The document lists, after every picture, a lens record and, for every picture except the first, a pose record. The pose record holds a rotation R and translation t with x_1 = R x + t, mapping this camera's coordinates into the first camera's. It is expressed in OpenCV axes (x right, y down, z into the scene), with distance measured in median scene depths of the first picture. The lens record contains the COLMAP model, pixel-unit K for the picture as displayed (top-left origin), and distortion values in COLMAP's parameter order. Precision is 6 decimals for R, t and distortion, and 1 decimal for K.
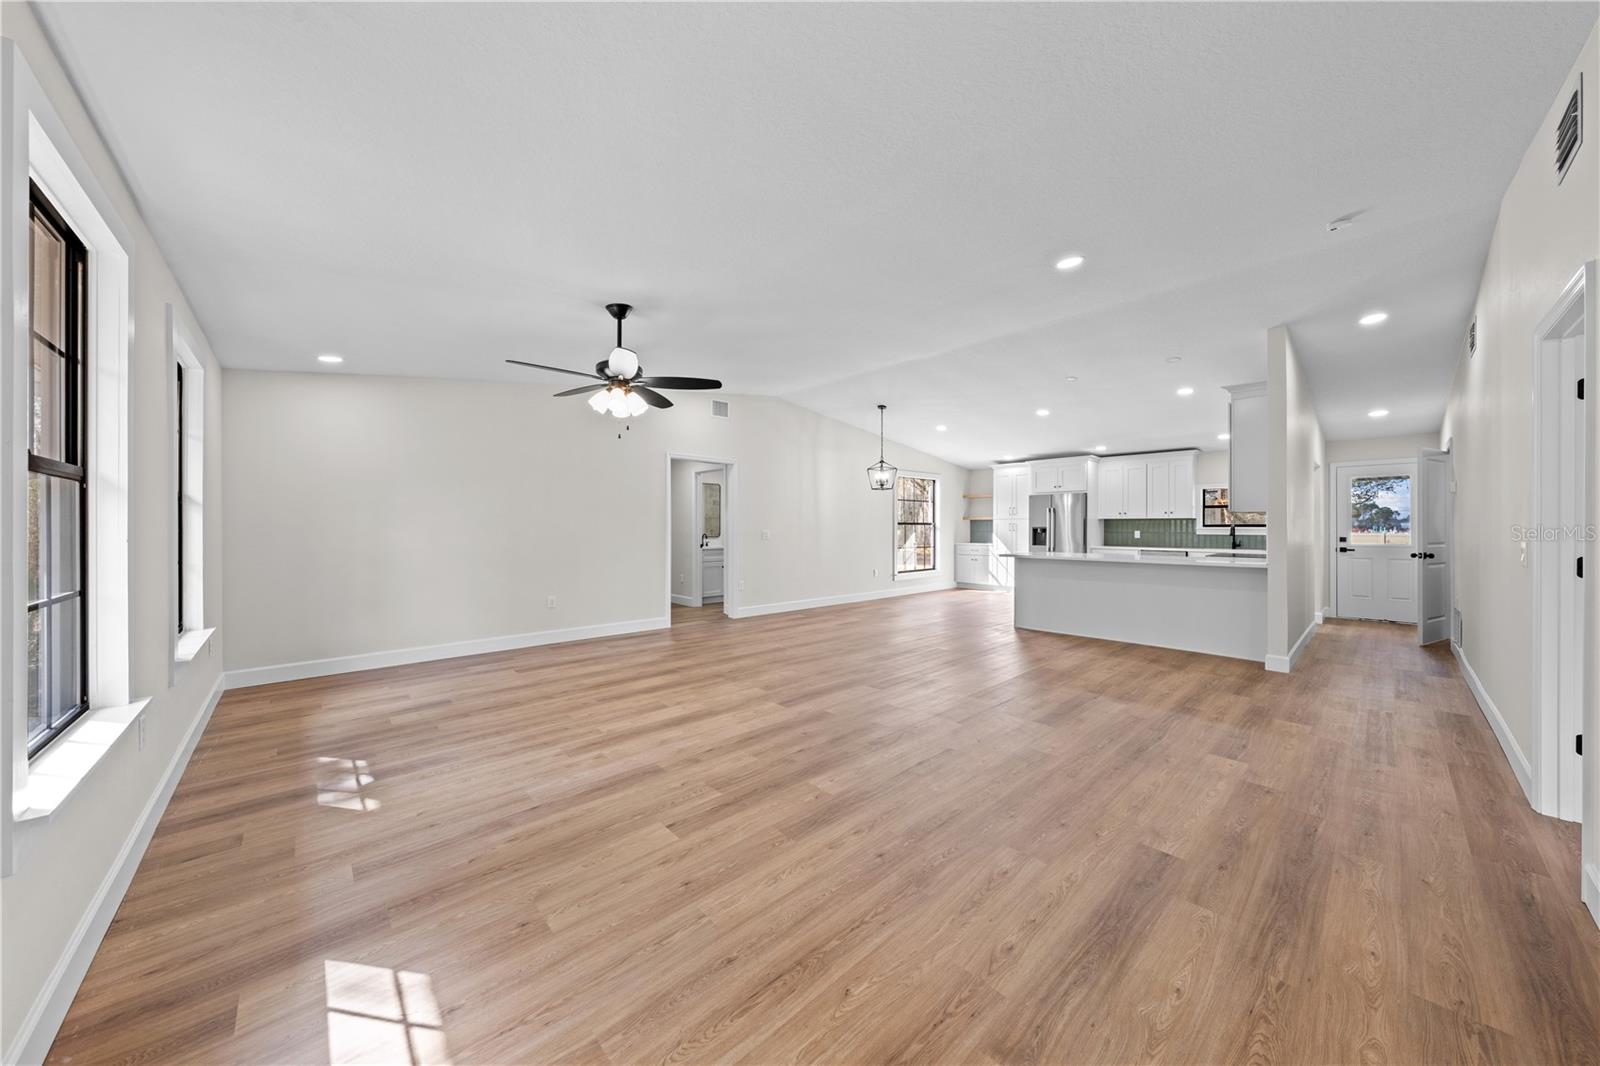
lens RADIAL K [[540.7, 0, 801.3], [0, 540.7, 530.6], [0, 0, 1]] dist [-0.002635, -0.000008]
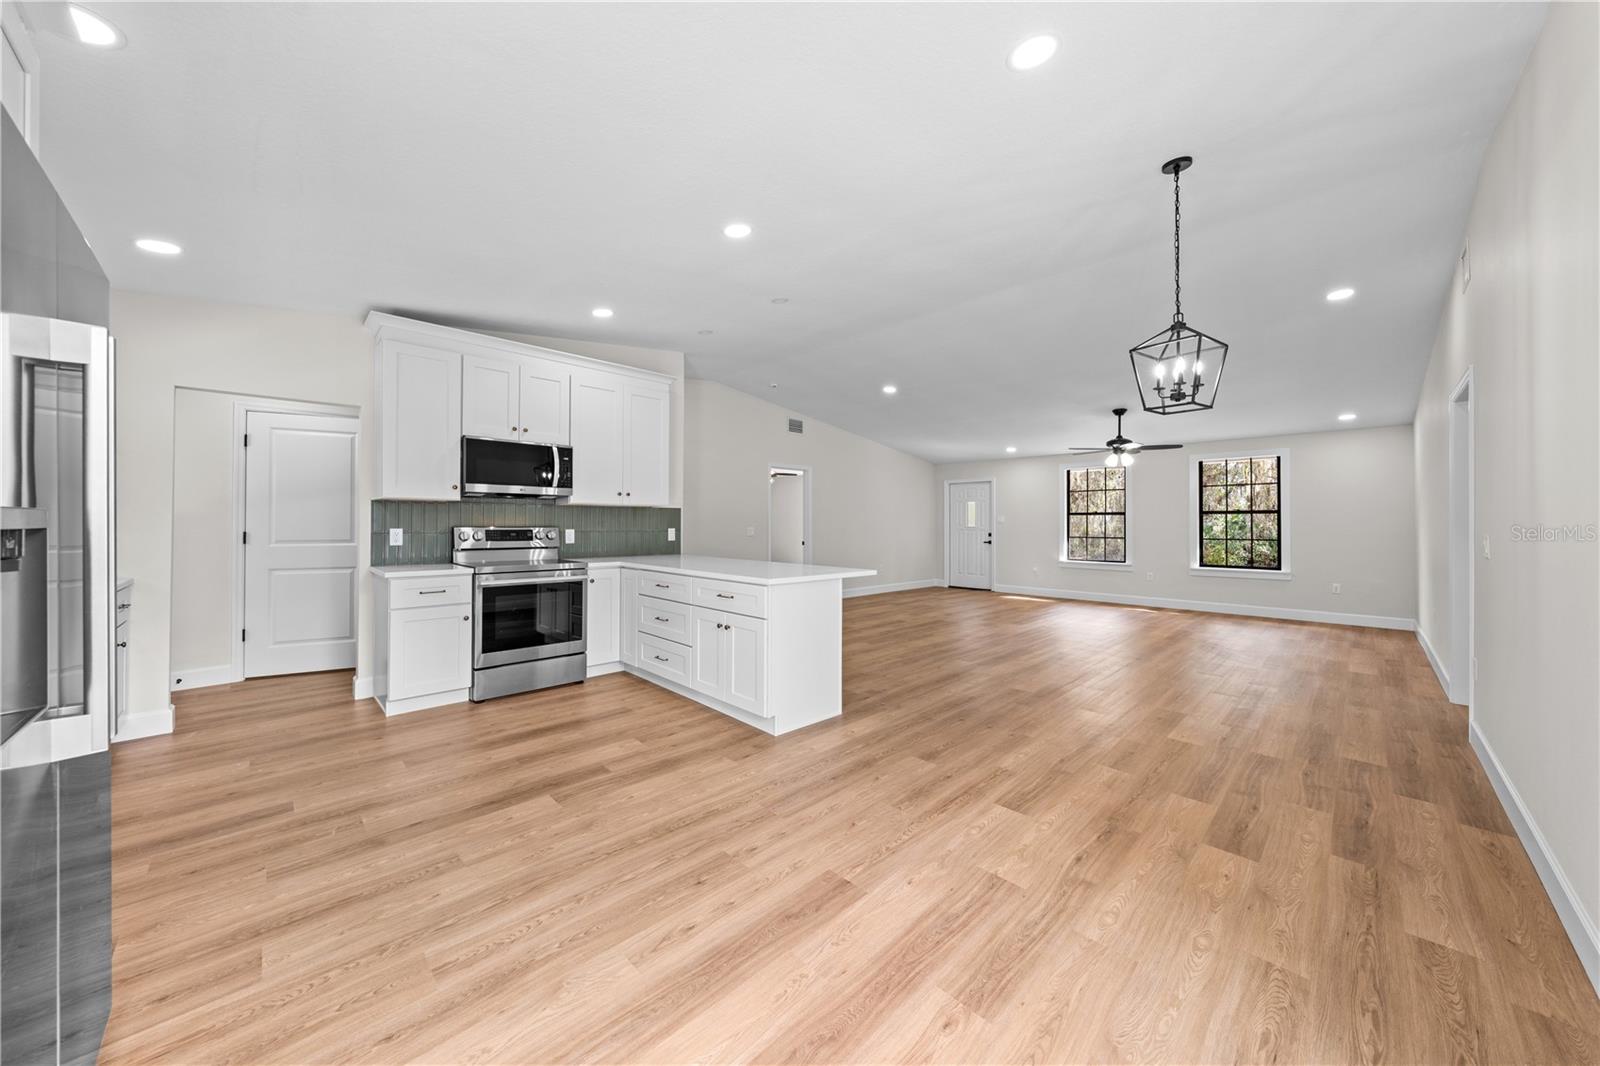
lens RADIAL K [[551.8, 0, 801.8], [0, 551.8, 524.3], [0, 0, 1]] dist [-0.005057, 0.000004]
pose [[-0.999391, -0.004485, -0.034610, 0.746407], [-0.004720, 0.999966, 0.006710, -0.012002], [0.034579, 0.006870, -0.999378, 2.532390]]
